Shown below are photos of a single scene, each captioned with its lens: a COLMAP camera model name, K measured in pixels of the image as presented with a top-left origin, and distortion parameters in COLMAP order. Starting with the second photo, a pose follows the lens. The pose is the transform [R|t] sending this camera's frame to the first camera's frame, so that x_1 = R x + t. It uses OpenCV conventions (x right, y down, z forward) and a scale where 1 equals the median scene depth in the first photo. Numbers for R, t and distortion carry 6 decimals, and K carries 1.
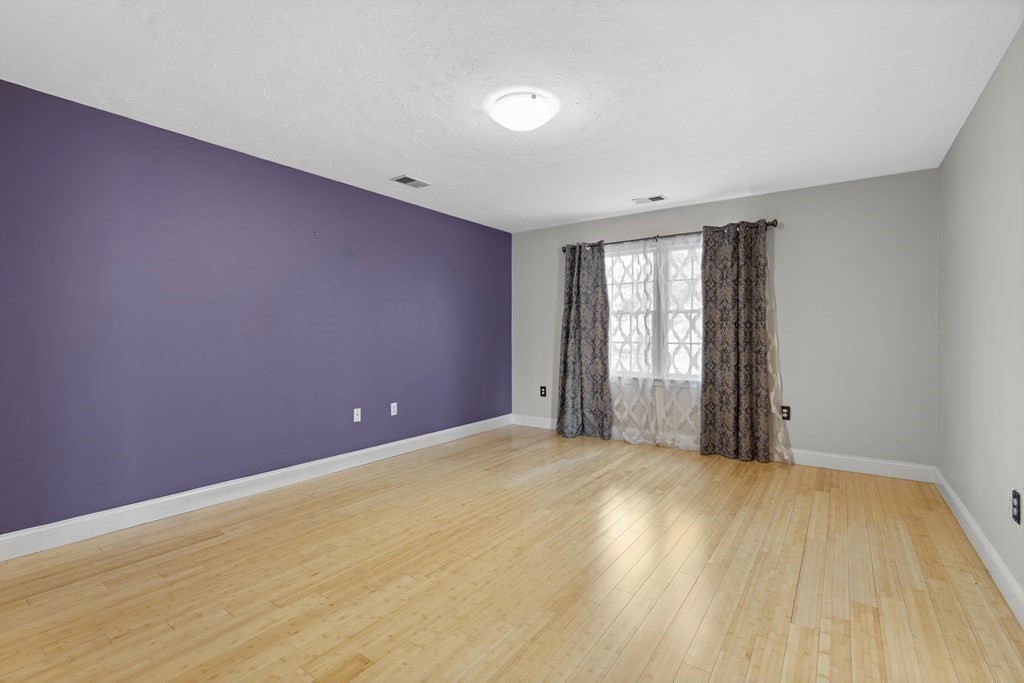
lens RADIAL K [[459.9, 0, 503.9], [0, 459.9, 340.8], [0, 0, 1]] dist [-0.015855, 0.006799]
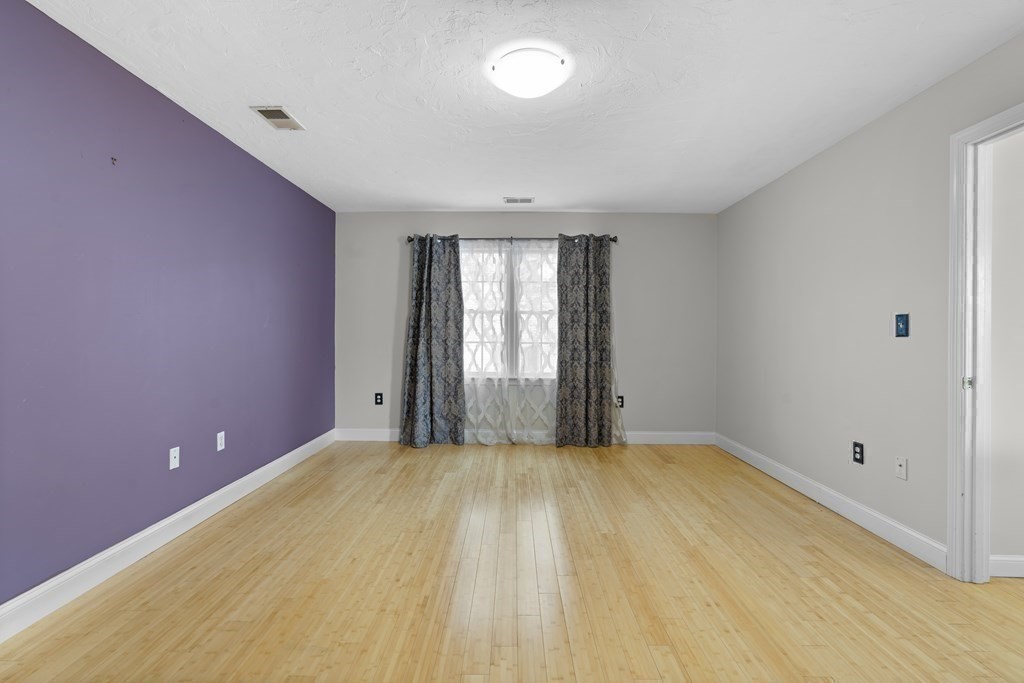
lens RADIAL K [[459.9, 0, 509.3], [0, 459.9, 336.2], [0, 0, 1]] dist [-0.015855, 0.006799]
pose [[0.815074, 0.002392, 0.579352, -0.292759], [0.001996, 0.999974, -0.006936, -0.002754], [-0.579354, 0.006810, 0.815048, 0.197655]]
